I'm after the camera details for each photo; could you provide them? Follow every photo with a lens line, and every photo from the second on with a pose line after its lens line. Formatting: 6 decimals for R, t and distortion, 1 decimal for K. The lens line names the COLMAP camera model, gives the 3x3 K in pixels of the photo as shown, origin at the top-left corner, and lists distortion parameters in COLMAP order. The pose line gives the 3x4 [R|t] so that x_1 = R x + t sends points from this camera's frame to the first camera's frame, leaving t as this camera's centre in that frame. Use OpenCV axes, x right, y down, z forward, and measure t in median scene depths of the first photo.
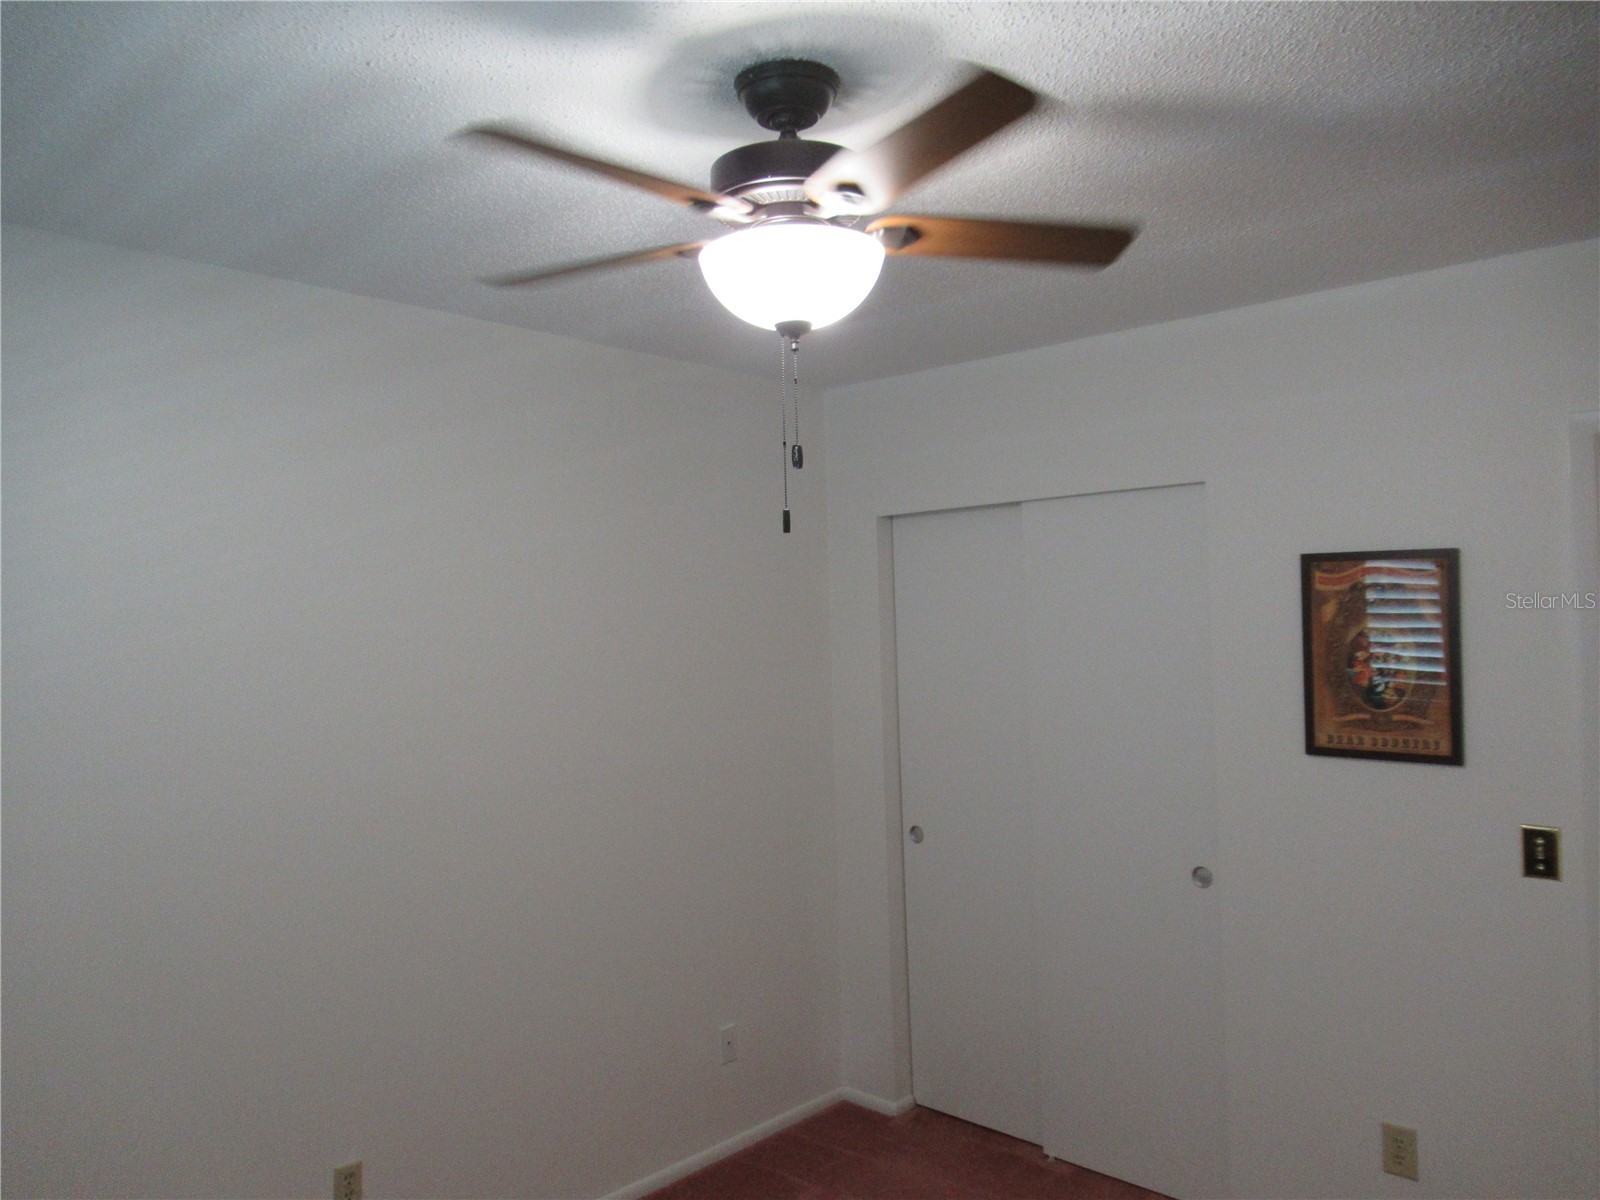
lens RADIAL K [[1242.9, 0, 805.2], [0, 1242.9, 599.2], [0, 0, 1]] dist [0.033770, -0.011765]
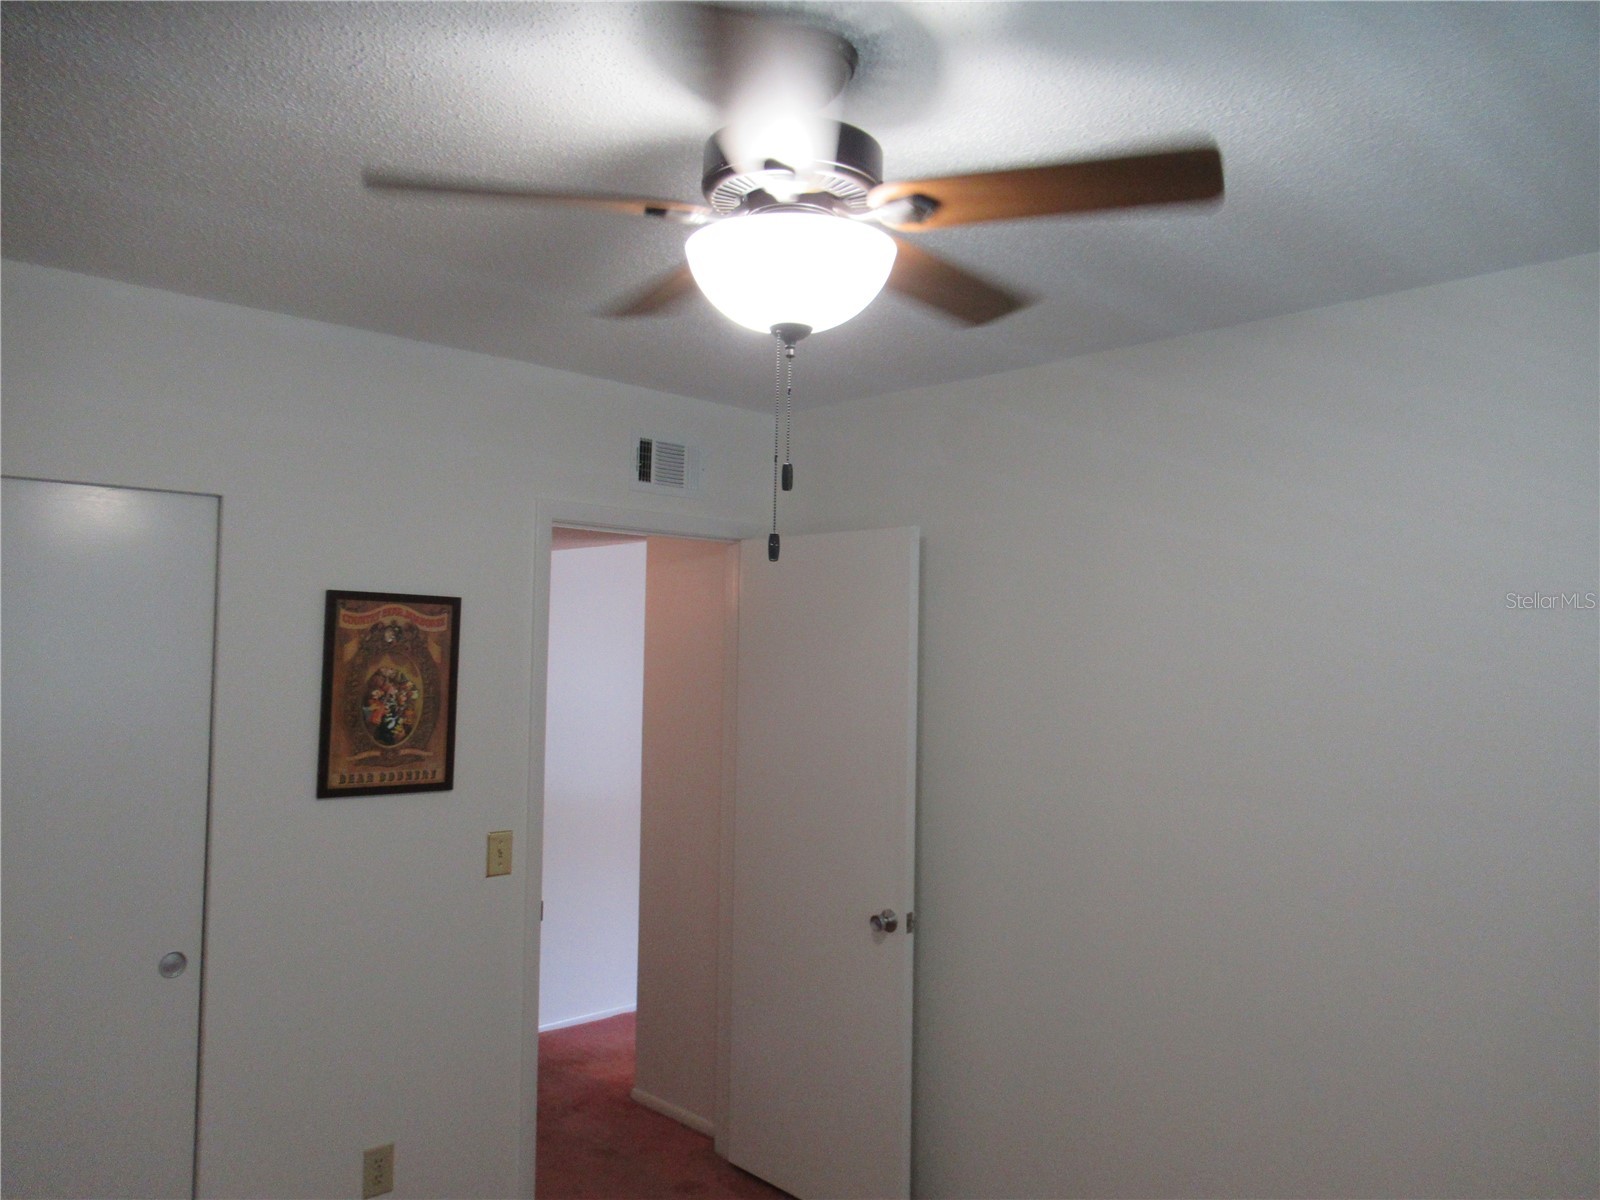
lens RADIAL K [[1242.9, 0, 805.3], [0, 1242.9, 603.0], [0, 0, 1]] dist [0.033770, -0.011765]
pose [[0.050540, 0.057240, 0.997080, -0.560927], [-0.034952, 0.997846, -0.055513, 0.015098], [-0.998110, -0.032044, 0.052431, 0.596899]]
